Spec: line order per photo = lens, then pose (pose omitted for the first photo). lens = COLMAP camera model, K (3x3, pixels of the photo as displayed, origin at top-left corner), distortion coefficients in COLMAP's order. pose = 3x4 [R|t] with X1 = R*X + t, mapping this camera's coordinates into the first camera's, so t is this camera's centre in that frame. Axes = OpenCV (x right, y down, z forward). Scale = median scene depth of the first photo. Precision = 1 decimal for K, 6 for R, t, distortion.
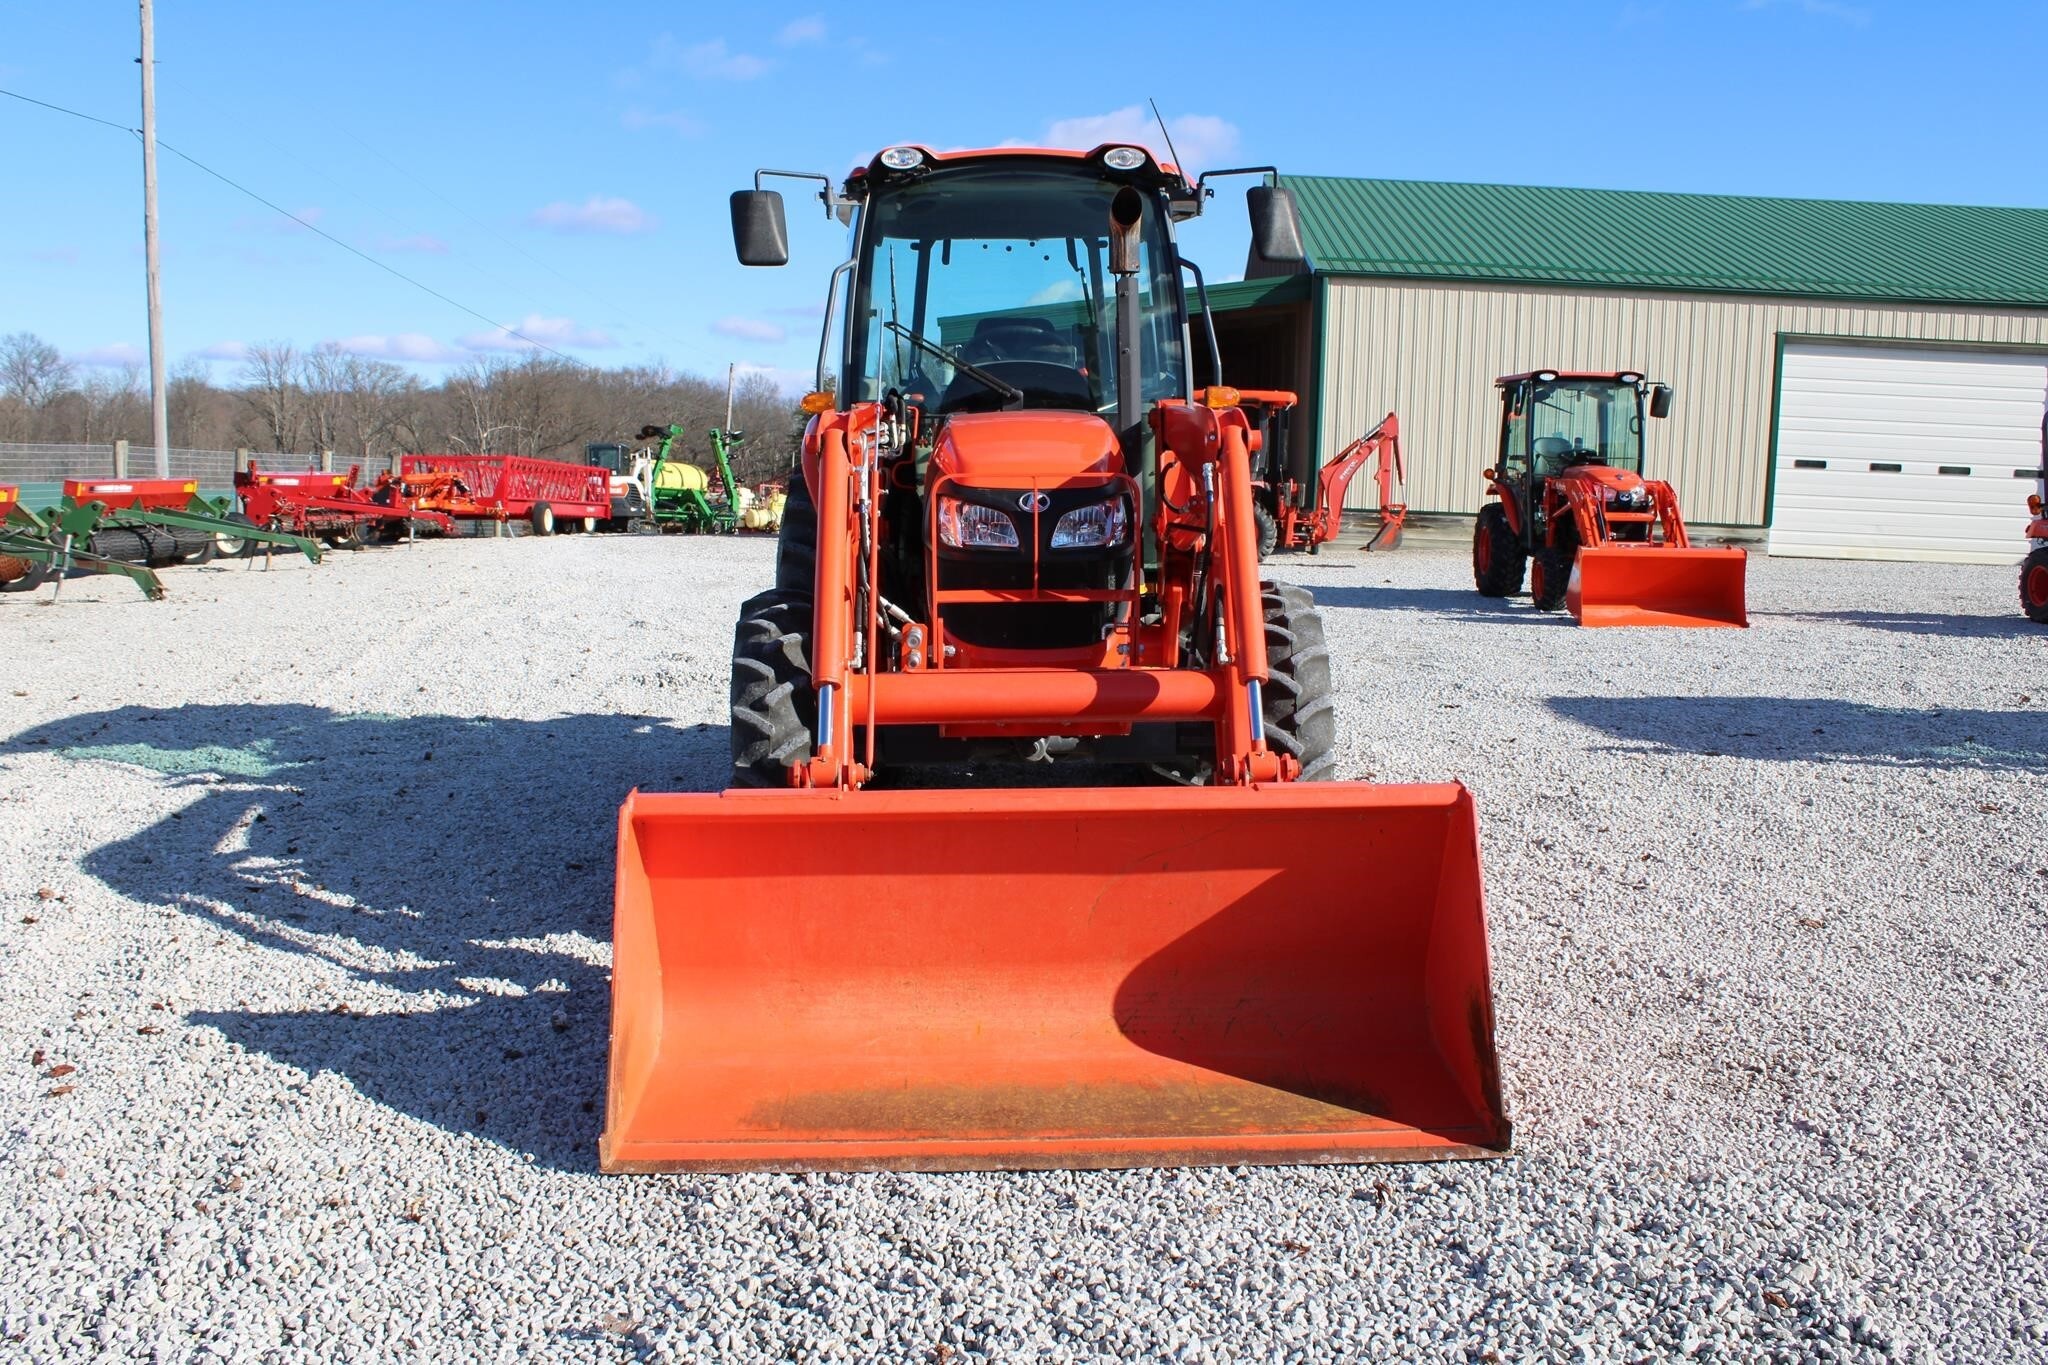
lens RADIAL K [[1836.1, 0, 1029.1], [0, 1836.1, 690.7], [0, 0, 1]] dist [-0.179062, 0.197602]
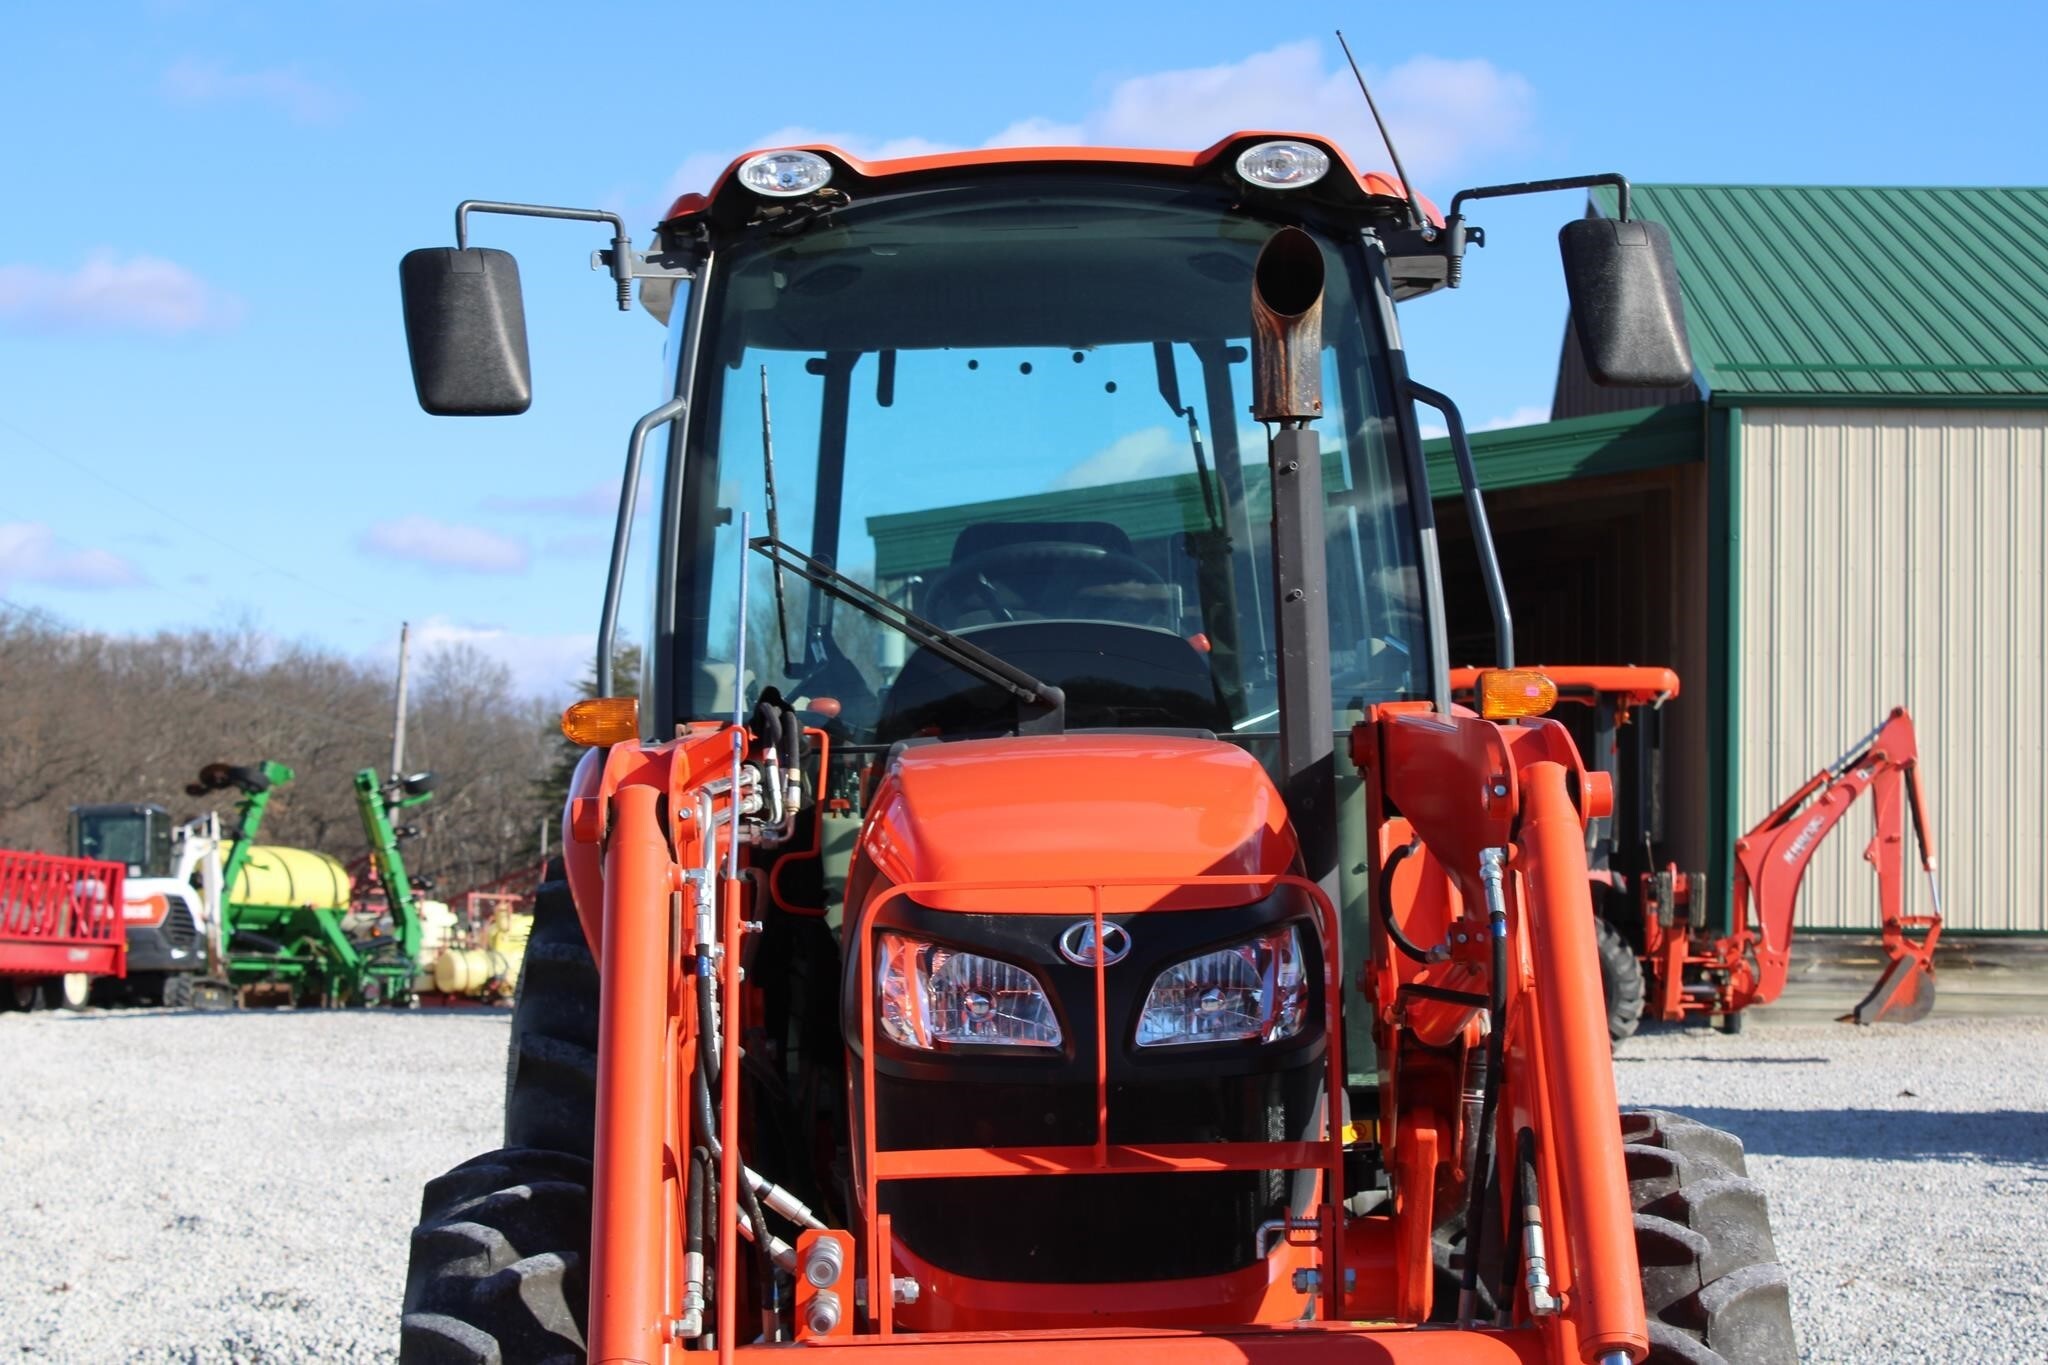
lens RADIAL K [[4144.6, 0, 1027.0], [0, 4144.6, 634.3], [0, 0, 1]] dist [0.012258, 0.272219]
pose [[0.999789, -0.017410, -0.010889, -0.000888], [0.015290, 0.985117, -0.171201, -0.003941], [0.013708, 0.170999, 0.985176, 0.006657]]
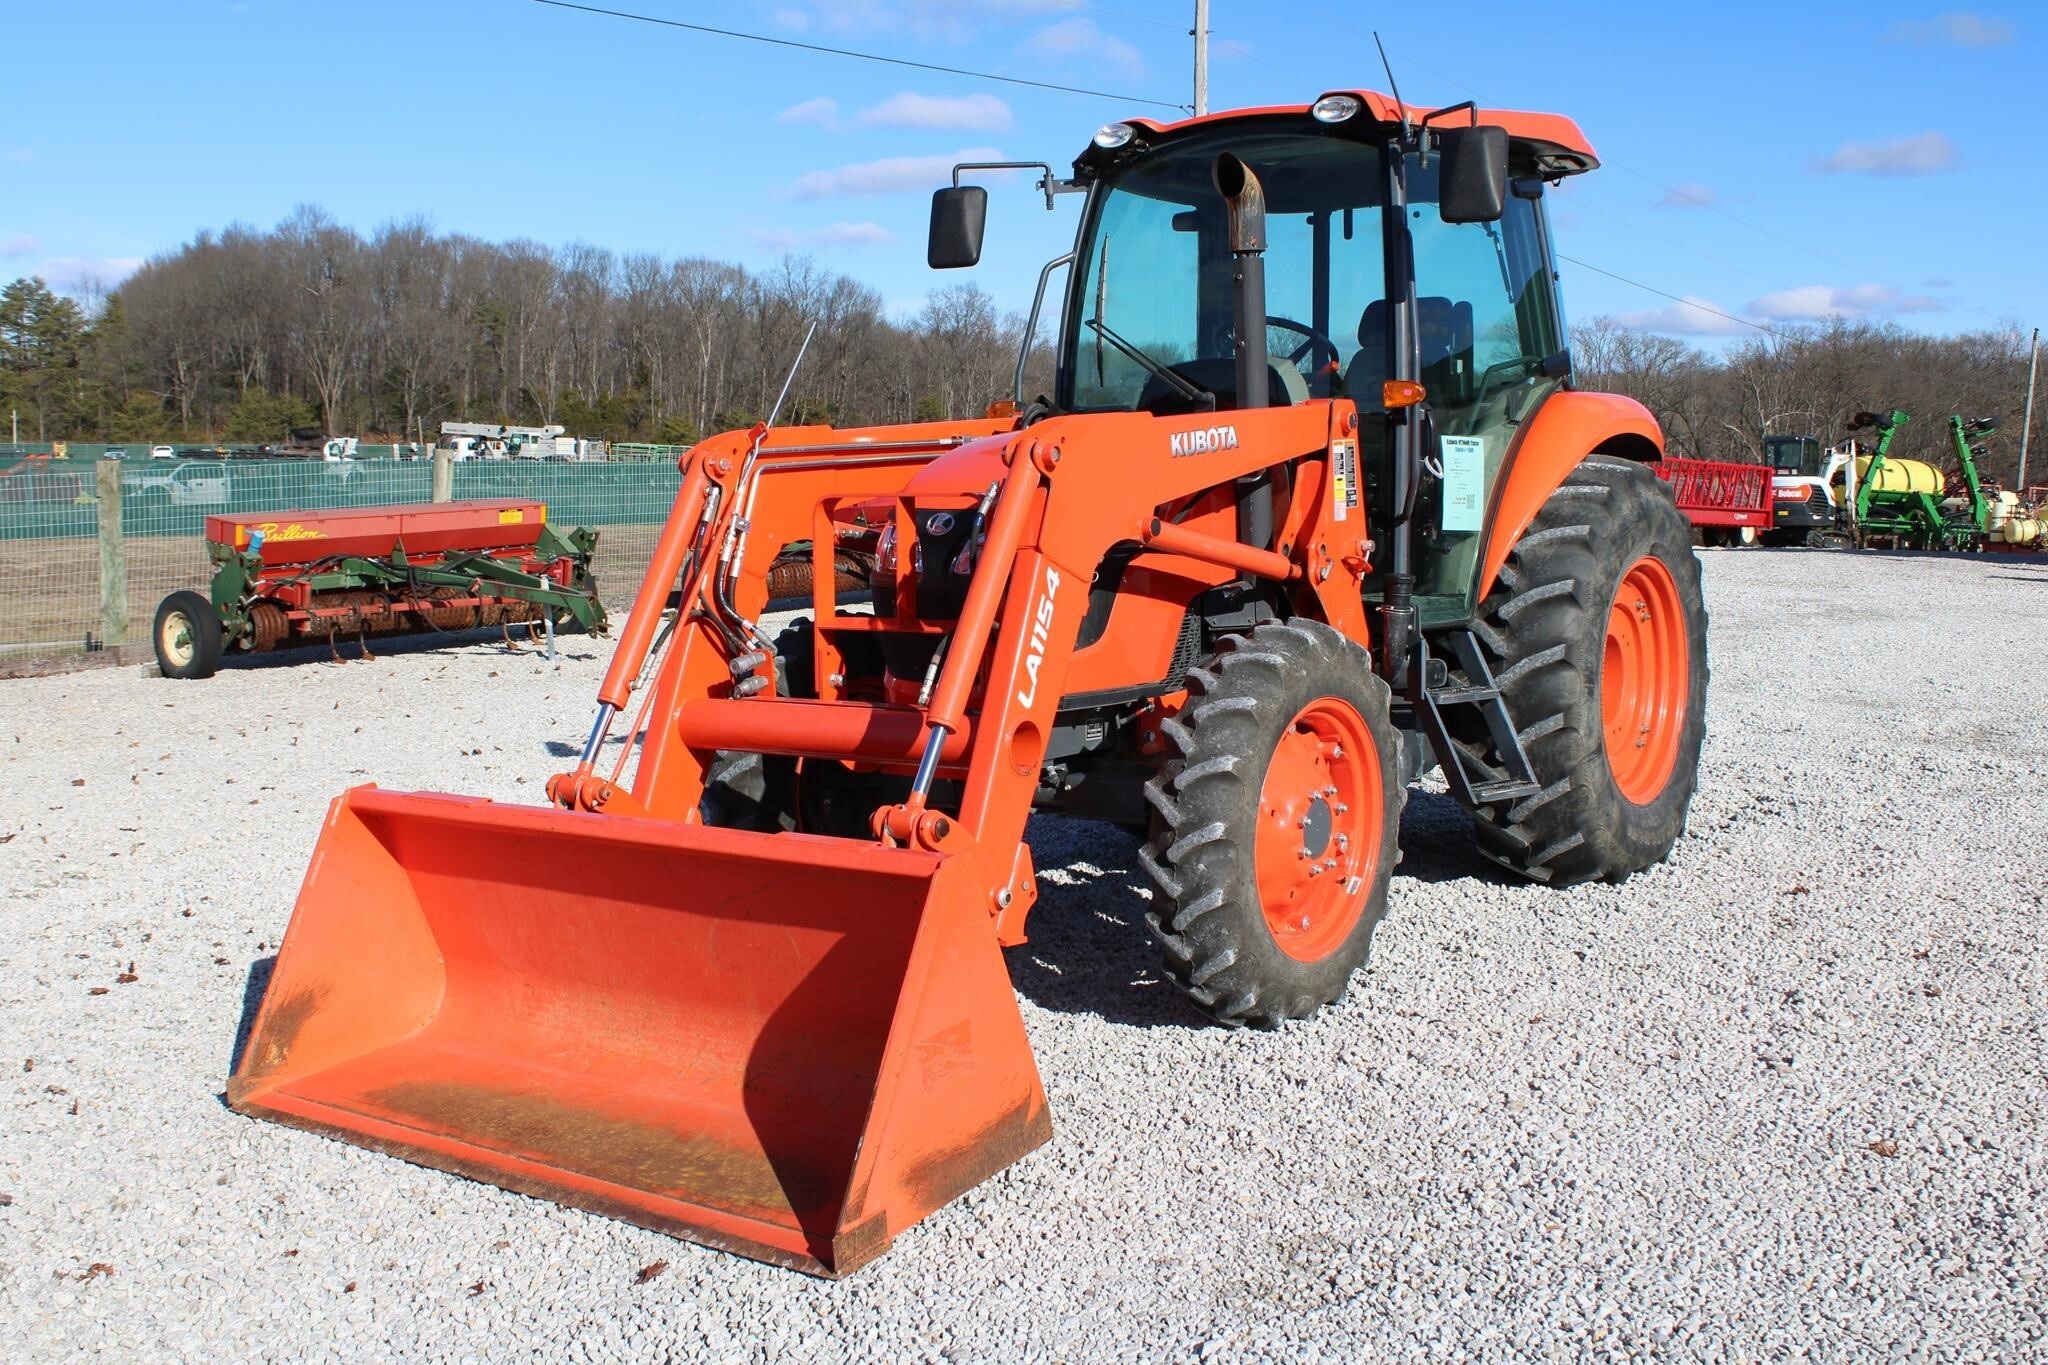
lens RADIAL K [[2230.2, 0, 1018.9], [0, 2230.2, 688.7], [0, 0, 1]] dist [-0.118345, 0.137320]
pose [[0.783194, 0.051611, -0.619632, 0.459124], [-0.064004, 0.997947, 0.002222, -0.015898], [0.618475, 0.037918, 0.784889, 0.094629]]
